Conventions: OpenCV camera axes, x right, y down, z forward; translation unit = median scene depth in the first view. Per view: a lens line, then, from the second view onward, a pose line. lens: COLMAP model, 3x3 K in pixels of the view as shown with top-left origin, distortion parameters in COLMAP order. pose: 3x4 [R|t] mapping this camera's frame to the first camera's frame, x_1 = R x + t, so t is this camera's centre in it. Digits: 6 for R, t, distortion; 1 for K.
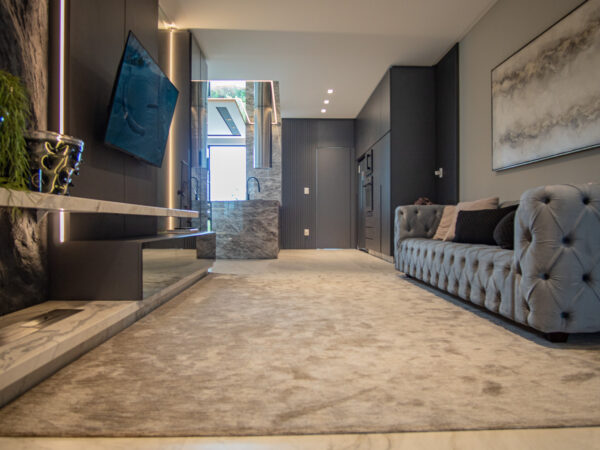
lens RADIAL K [[431.6, 0, 300.0], [0, 431.6, 225.0], [0, 0, 1]] dist [-0.050637, 0.000071]
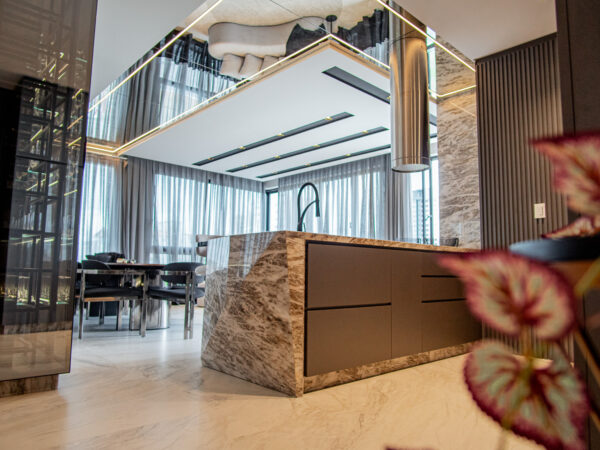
lens RADIAL K [[440.4, 0, 300.0], [0, 440.4, 225.0], [0, 0, 1]] dist [0.001223, 0.001367]
pose [[0.670454, -0.073331, -0.738318, 0.230349], [-0.015057, 0.993554, -0.112354, -0.021264], [0.741798, 0.086445, 0.665028, 0.756083]]
